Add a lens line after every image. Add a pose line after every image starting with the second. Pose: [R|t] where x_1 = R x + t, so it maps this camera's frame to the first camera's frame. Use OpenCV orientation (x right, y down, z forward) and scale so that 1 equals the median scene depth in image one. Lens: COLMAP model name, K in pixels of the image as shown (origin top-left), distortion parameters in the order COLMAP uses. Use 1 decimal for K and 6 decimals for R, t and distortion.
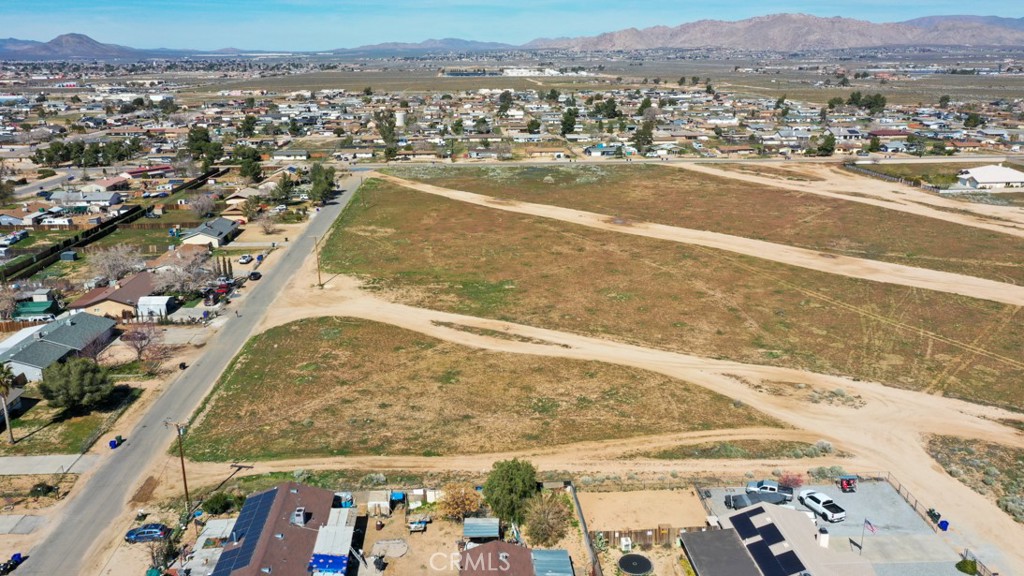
lens RADIAL K [[806.4, 0, 515.8], [0, 806.4, 284.8], [0, 0, 1]] dist [0.006540, -0.002107]
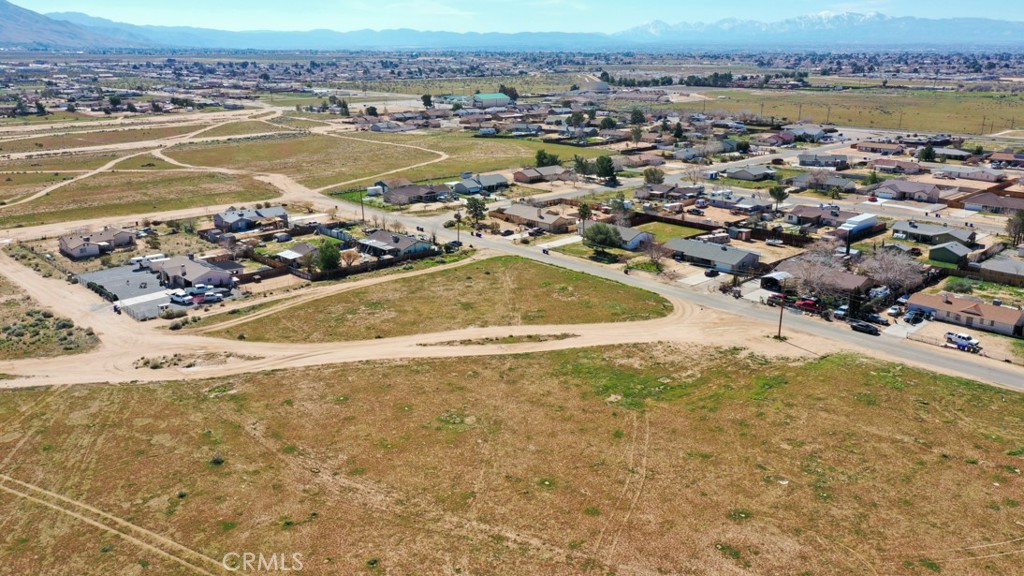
lens RADIAL K [[806.4, 0, 515.8], [0, 806.4, 284.8], [0, 0, 1]] dist [0.006540, -0.002107]
pose [[-0.775766, 0.181655, -0.604308, 0.594854], [-0.171625, 0.860827, 0.479084, -0.517142], [0.607233, 0.475371, -0.636624, 1.746099]]
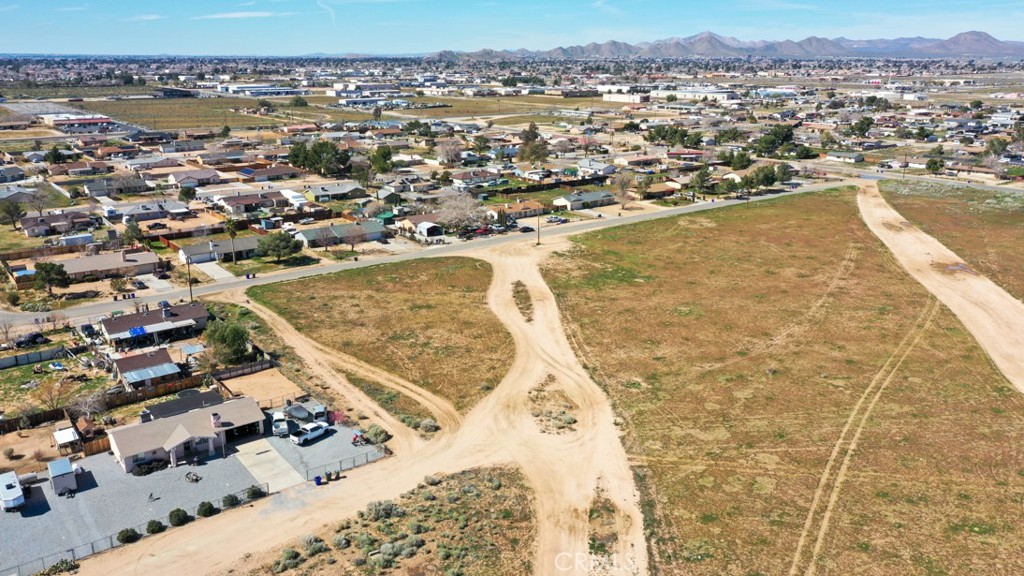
lens RADIAL K [[806.4, 0, 515.8], [0, 806.4, 284.8], [0, 0, 1]] dist [0.006540, -0.002107]
pose [[0.549560, 0.234602, -0.801839, 0.971212], [-0.232462, 0.964802, 0.122958, -0.108682], [0.802462, 0.118824, 0.584752, 0.336152]]
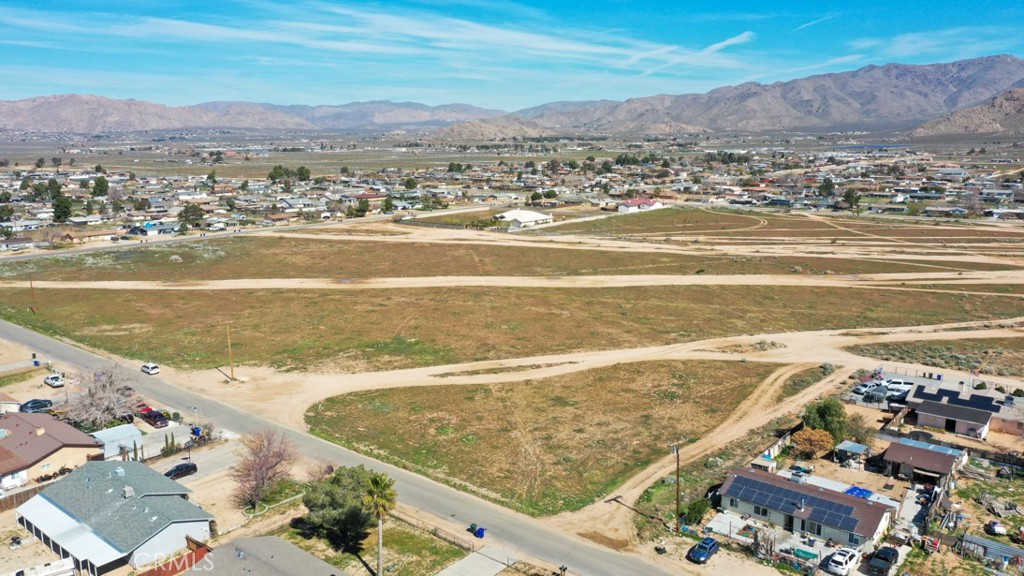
lens RADIAL K [[806.4, 0, 515.8], [0, 806.4, 284.8], [0, 0, 1]] dist [0.006540, -0.002107]
pose [[0.690383, -0.135105, 0.710716, -0.813453], [0.202815, 0.979157, -0.010878, -0.036236], [-0.694433, 0.151654, 0.703395, 0.248299]]
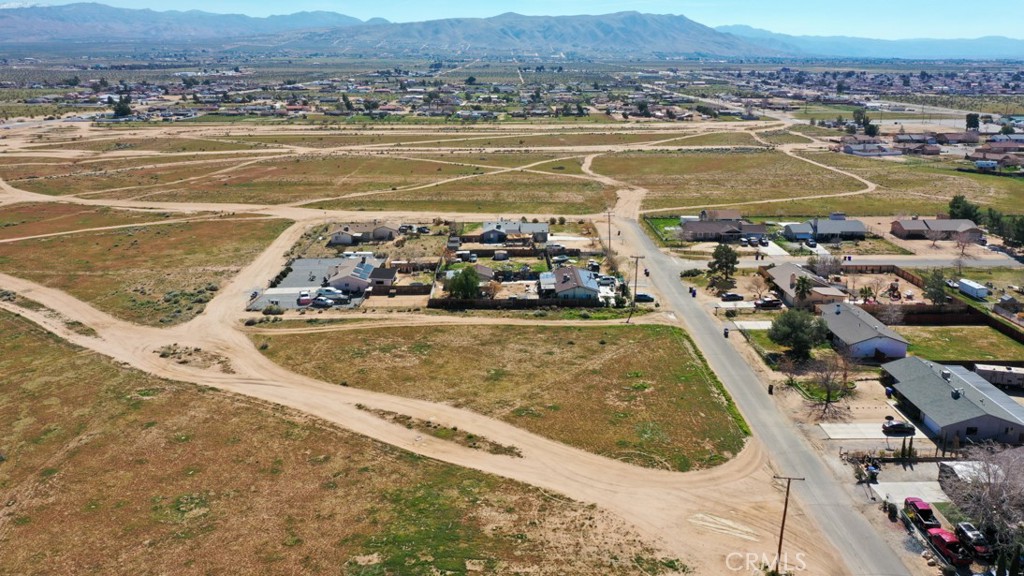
lens RADIAL K [[806.4, 0, 515.8], [0, 806.4, 284.8], [0, 0, 1]] dist [0.006540, -0.002107]
pose [[-0.998229, -0.013914, 0.057837, -0.156390], [0.018688, 0.849690, 0.526951, -0.500650], [-0.056476, 0.527098, -0.847926, 1.708725]]
